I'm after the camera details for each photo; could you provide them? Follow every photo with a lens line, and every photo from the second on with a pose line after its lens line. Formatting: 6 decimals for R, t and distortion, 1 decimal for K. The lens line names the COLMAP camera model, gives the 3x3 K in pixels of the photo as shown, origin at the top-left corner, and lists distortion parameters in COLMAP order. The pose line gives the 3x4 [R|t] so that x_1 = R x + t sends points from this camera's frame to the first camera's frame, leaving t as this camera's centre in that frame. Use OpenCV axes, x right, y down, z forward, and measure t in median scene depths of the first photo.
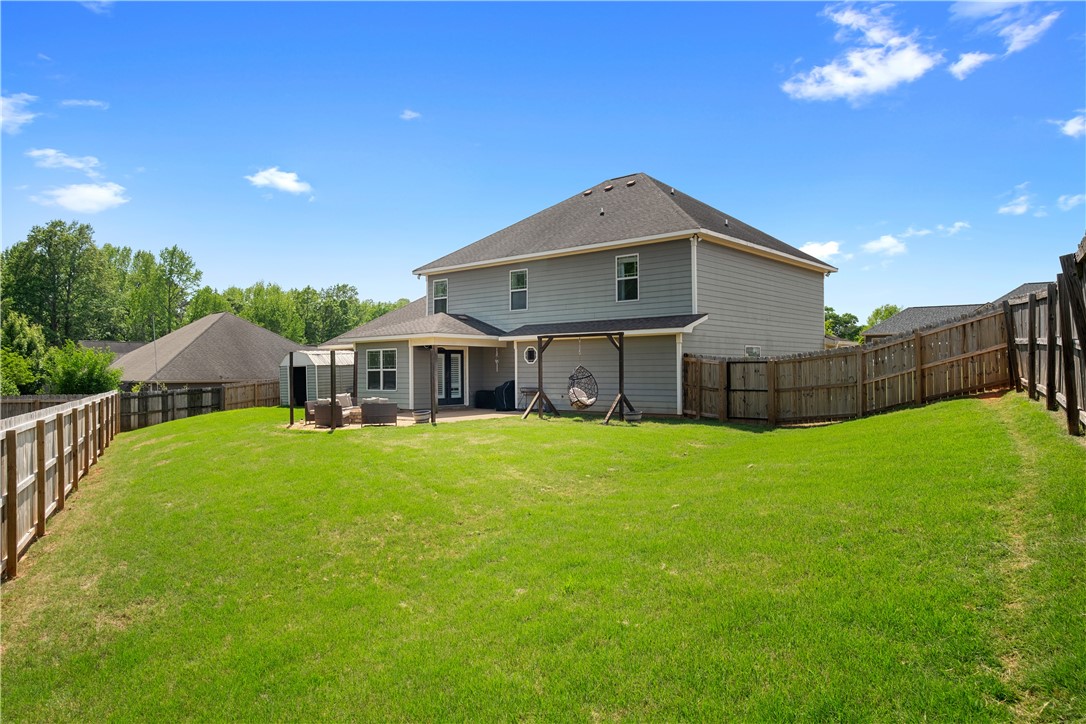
lens RADIAL K [[721.8, 0, 542.4], [0, 721.8, 366.0], [0, 0, 1]] dist [0.004834, 0.003833]
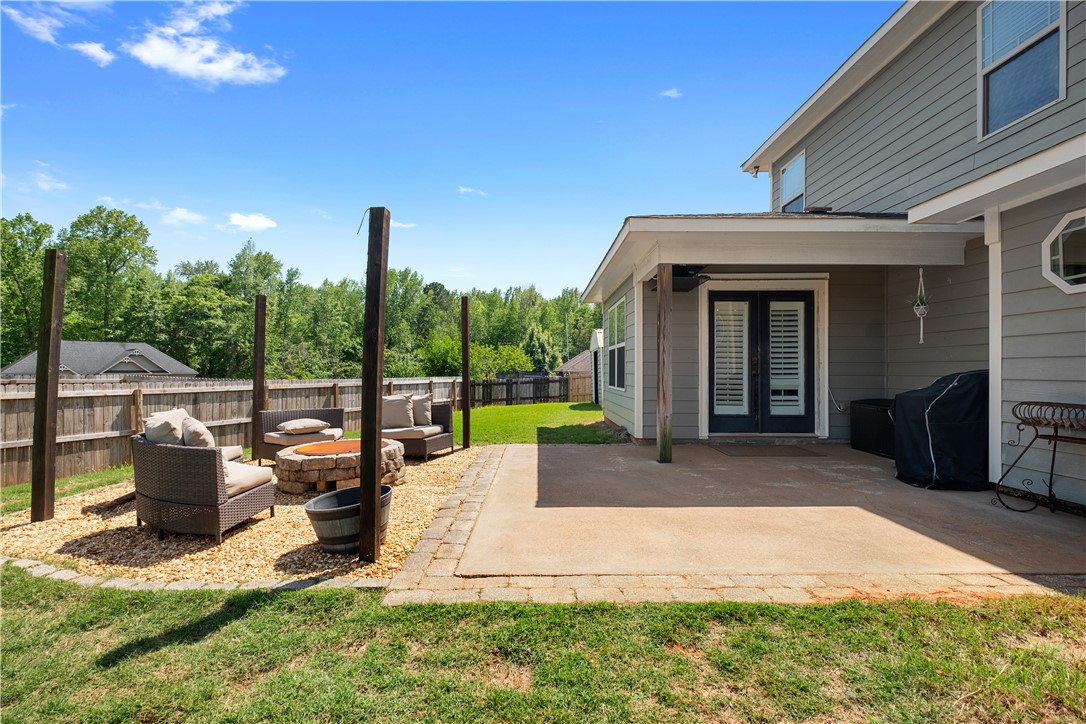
lens RADIAL K [[458.6, 0, 543.9], [0, 458.6, 366.3], [0, 0, 1]] dist [-0.002372, -0.002749]
pose [[0.638814, 0.002407, -0.769357, -0.013770], [0.000119, 0.999995, 0.003227, 0.017085], [0.769361, -0.002153, 0.638811, 0.737186]]
